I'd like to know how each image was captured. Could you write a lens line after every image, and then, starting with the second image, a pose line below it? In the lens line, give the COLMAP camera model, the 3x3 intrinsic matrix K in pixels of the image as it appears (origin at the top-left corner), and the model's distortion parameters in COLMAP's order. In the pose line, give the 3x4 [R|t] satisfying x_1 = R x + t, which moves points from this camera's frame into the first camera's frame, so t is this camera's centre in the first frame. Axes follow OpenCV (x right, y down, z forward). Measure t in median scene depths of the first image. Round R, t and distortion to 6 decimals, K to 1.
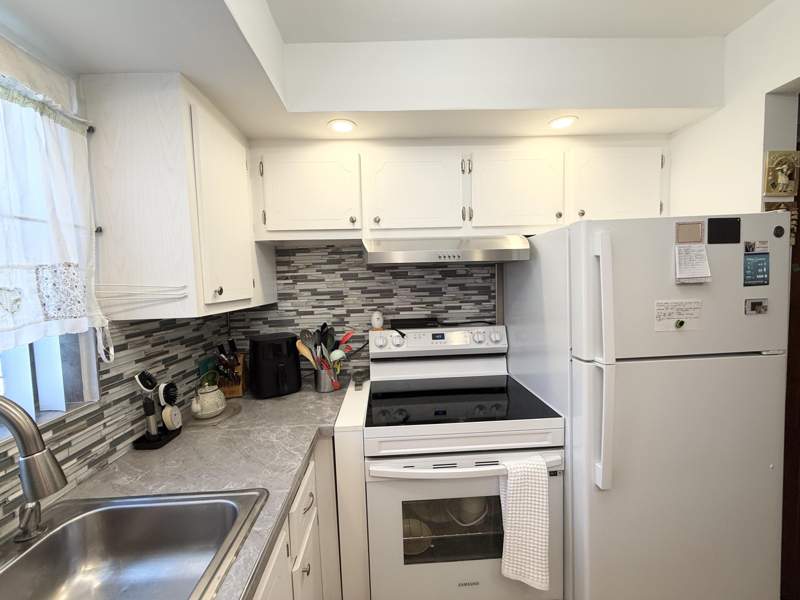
lens RADIAL K [[313.7, 0, 397.3], [0, 313.7, 298.5], [0, 0, 1]] dist [0.000660, 0.000067]
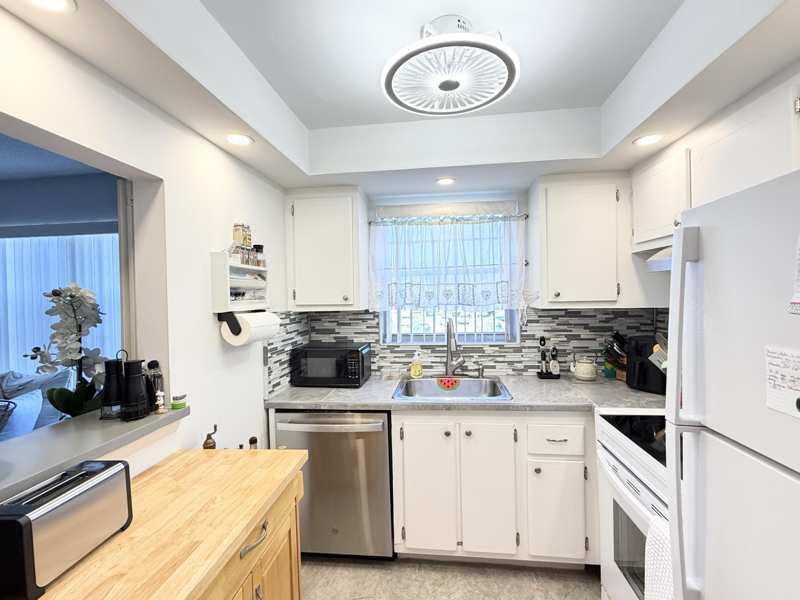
lens RADIAL K [[368.6, 0, 398.8], [0, 368.6, 298.5], [0, 0, 1]] dist [0.001234, 0.000113]
pose [[-0.150211, 0.048937, -0.987442, 1.469644], [-0.031574, 0.998027, 0.054265, -0.081680], [0.988150, 0.039329, -0.148370, 0.480490]]
